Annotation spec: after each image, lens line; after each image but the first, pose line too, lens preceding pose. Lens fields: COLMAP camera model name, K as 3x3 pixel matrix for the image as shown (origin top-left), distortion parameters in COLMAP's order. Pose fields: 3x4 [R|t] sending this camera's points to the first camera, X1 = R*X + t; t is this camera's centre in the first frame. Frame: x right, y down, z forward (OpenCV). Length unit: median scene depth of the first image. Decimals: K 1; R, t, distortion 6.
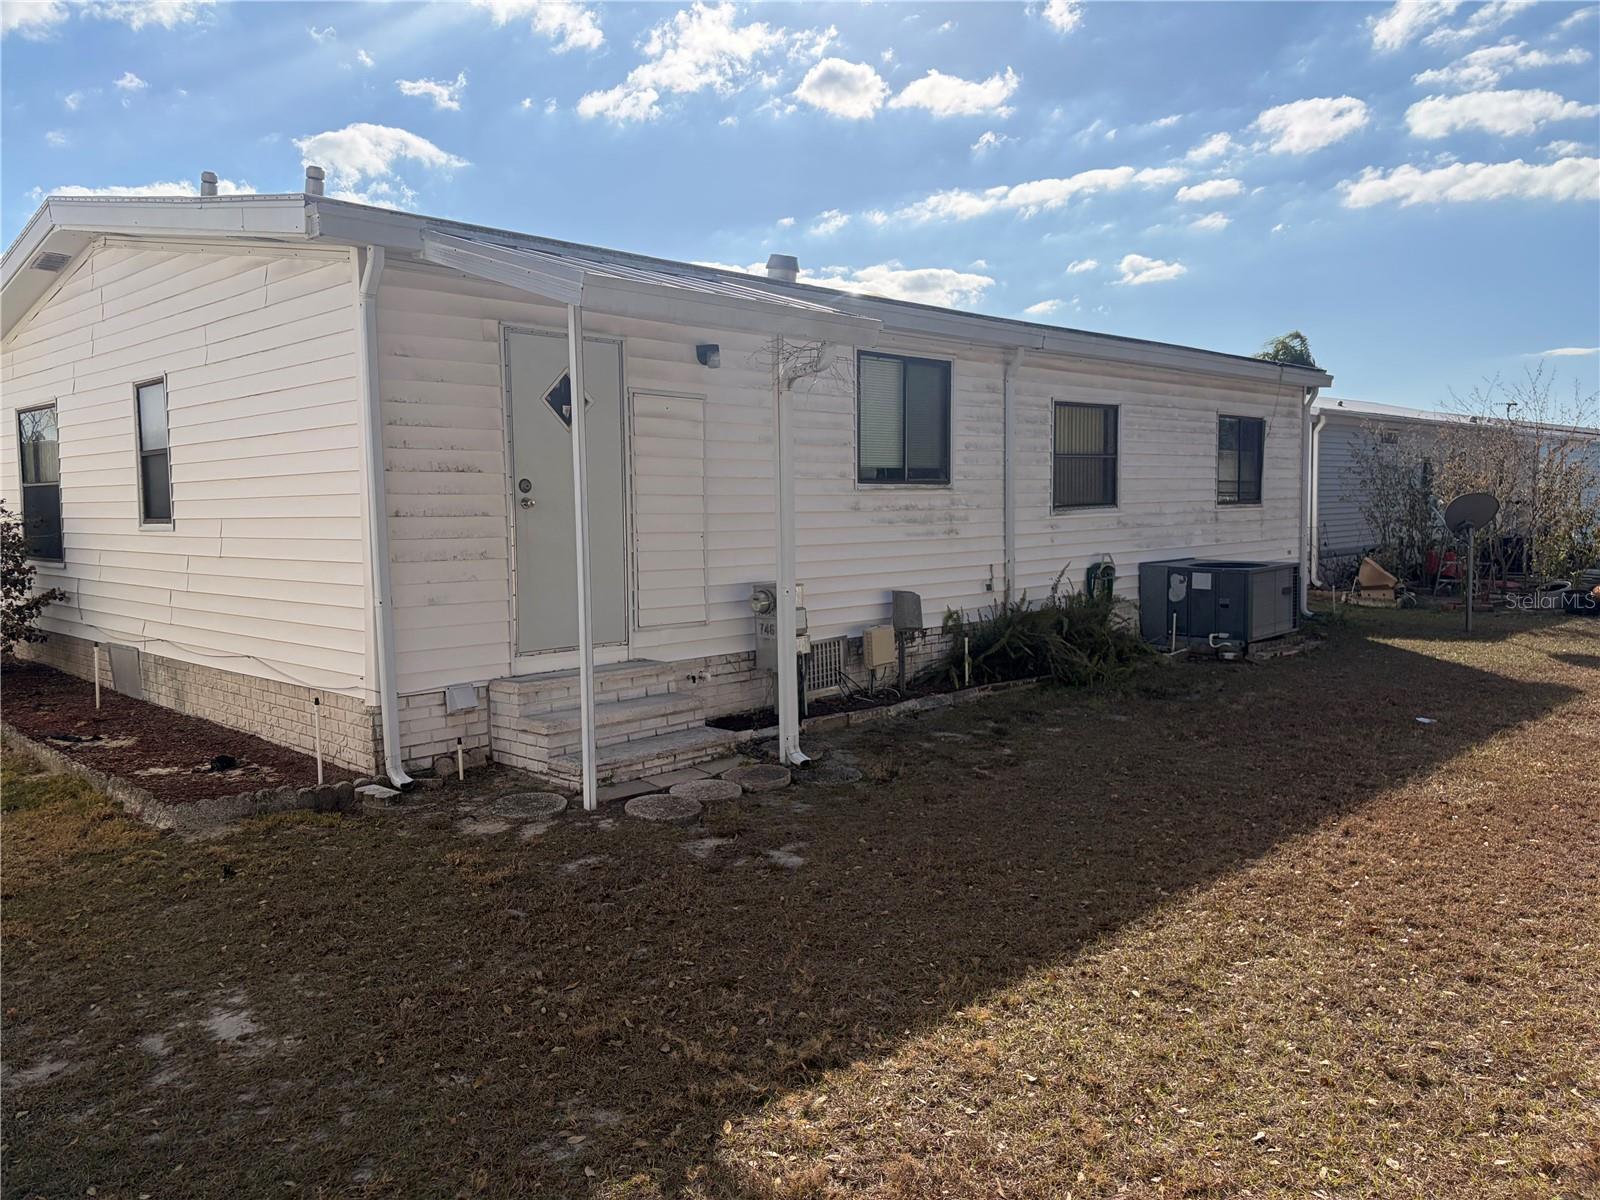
lens RADIAL K [[1195.7, 0, 800.0], [0, 1195.7, 600.0], [0, 0, 1]] dist [0.000999, -0.000730]
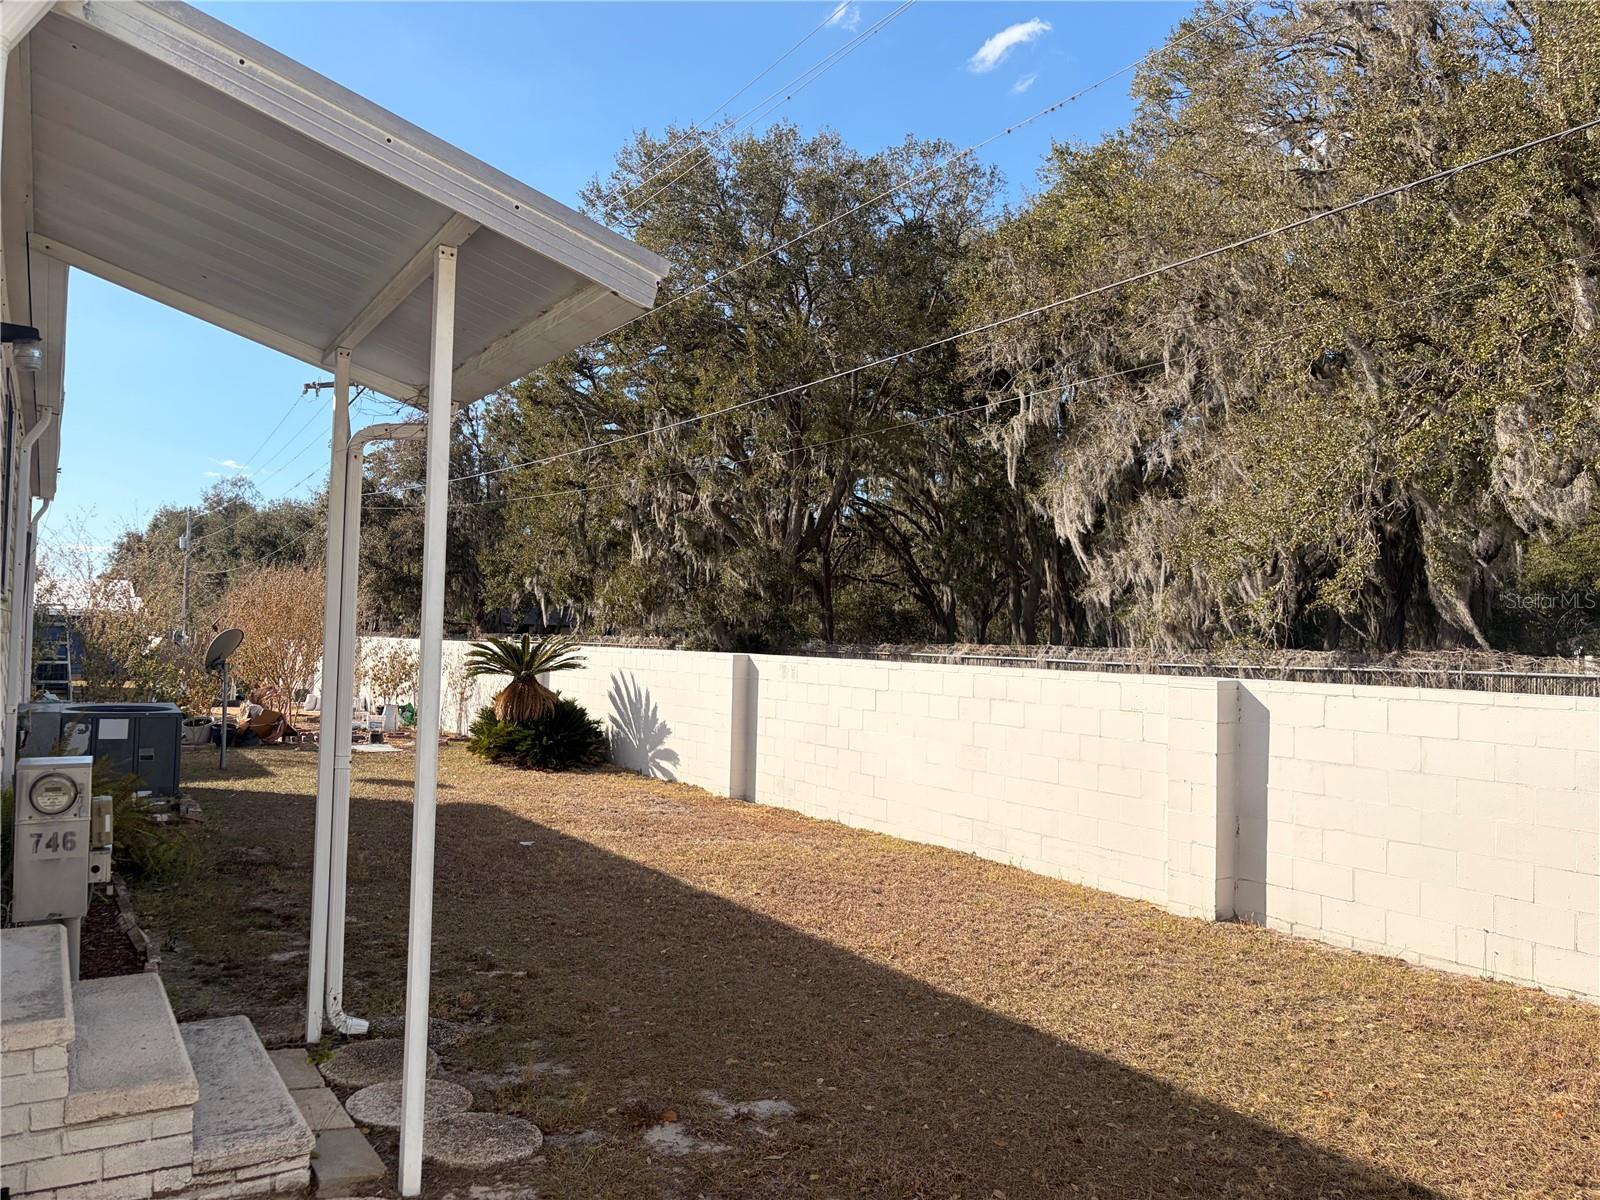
lens RADIAL K [[1195.7, 0, 800.0], [0, 1195.7, 600.0], [0, 0, 1]] dist [0.000999, -0.000730]
pose [[0.238569, 0.059438, 0.969305, -0.723808], [0.052223, 0.995896, -0.073922, -0.039774], [-0.969720, 0.068255, 0.234486, 0.761023]]
